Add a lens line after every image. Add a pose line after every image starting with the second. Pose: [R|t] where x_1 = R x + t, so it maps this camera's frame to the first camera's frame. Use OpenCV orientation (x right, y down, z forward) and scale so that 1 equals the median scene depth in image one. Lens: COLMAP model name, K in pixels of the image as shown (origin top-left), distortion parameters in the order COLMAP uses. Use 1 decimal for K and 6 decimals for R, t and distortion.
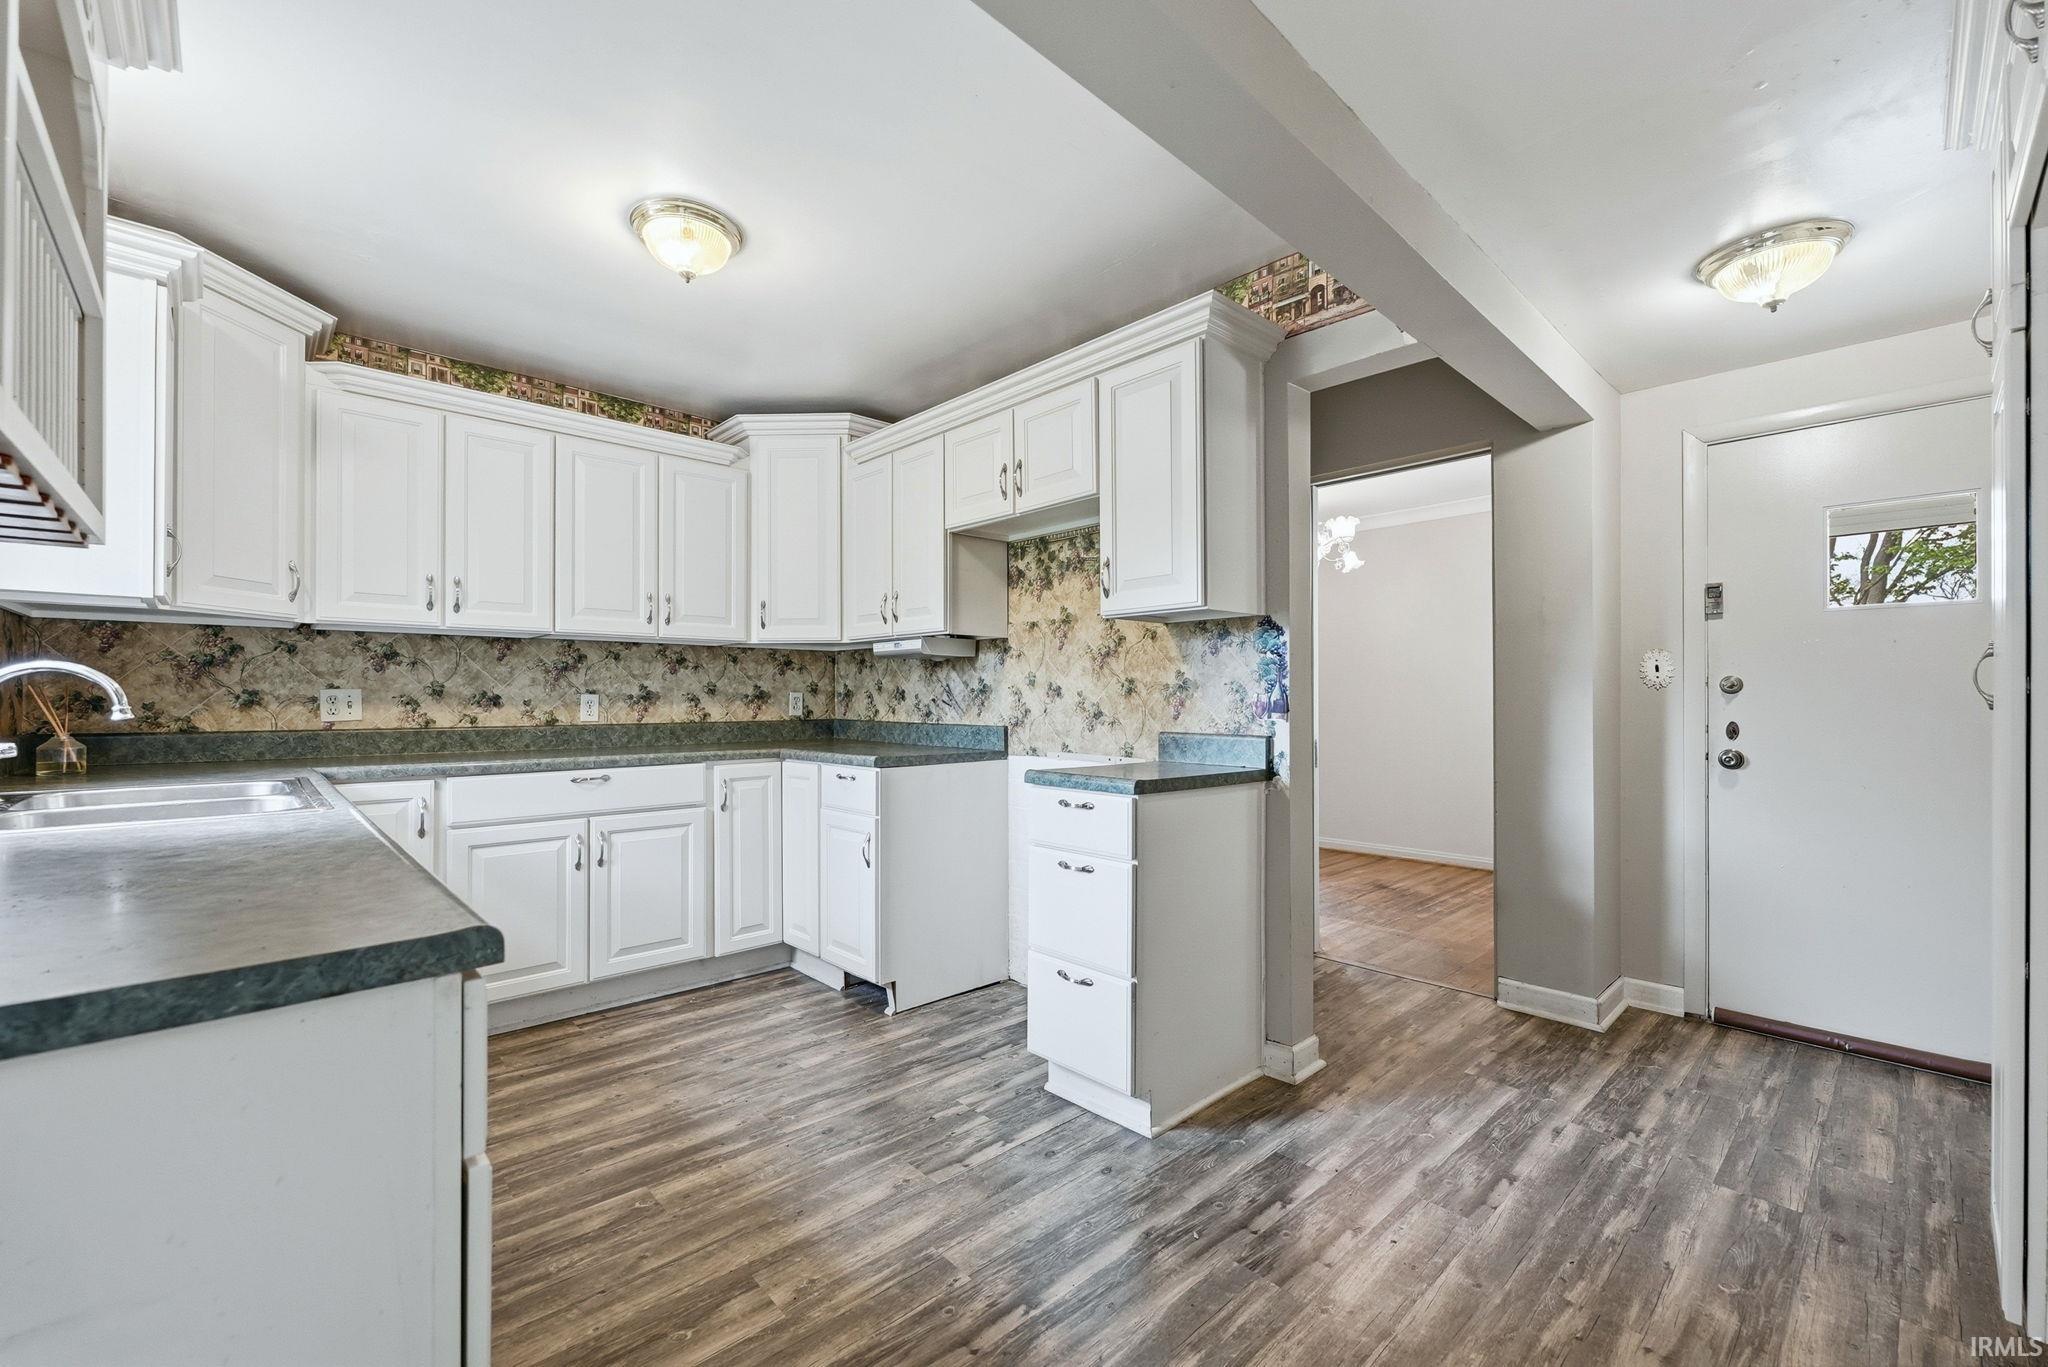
lens RADIAL K [[825.8, 0, 1058.4], [0, 825.8, 695.3], [0, 0, 1]] dist [-0.008956, 0.001069]
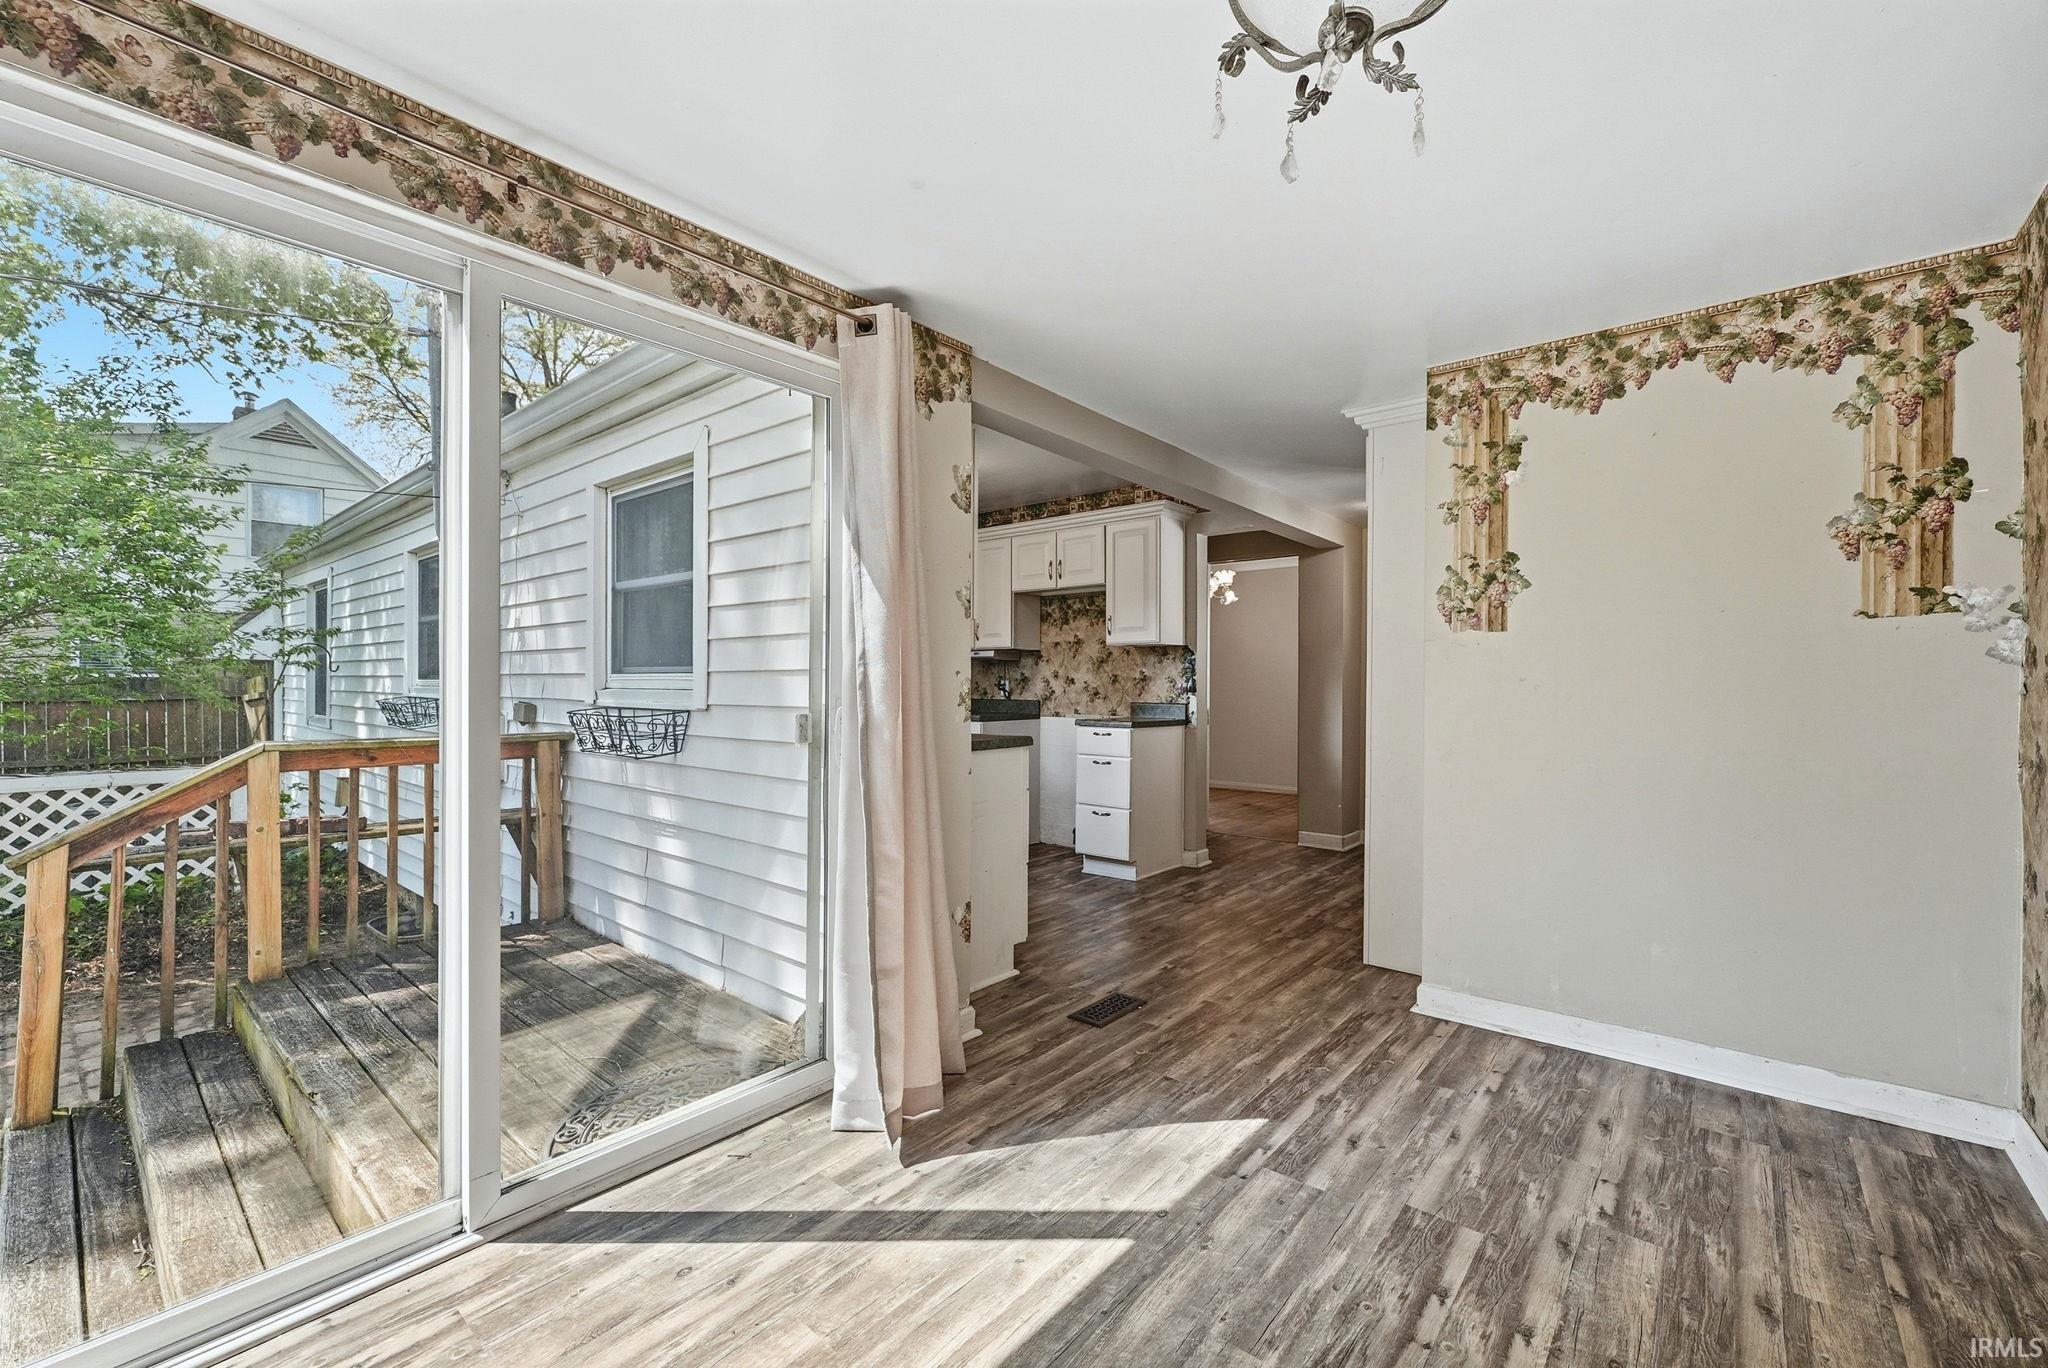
lens RADIAL K [[825.8, 0, 1073.0], [0, 825.8, 686.0], [0, 0, 1]] dist [-0.008956, 0.001069]
pose [[0.990041, 0.005798, 0.140662, -0.285408], [-0.007130, 0.999934, 0.008965, -0.011294], [-0.140601, -0.009878, 0.990017, -0.902979]]
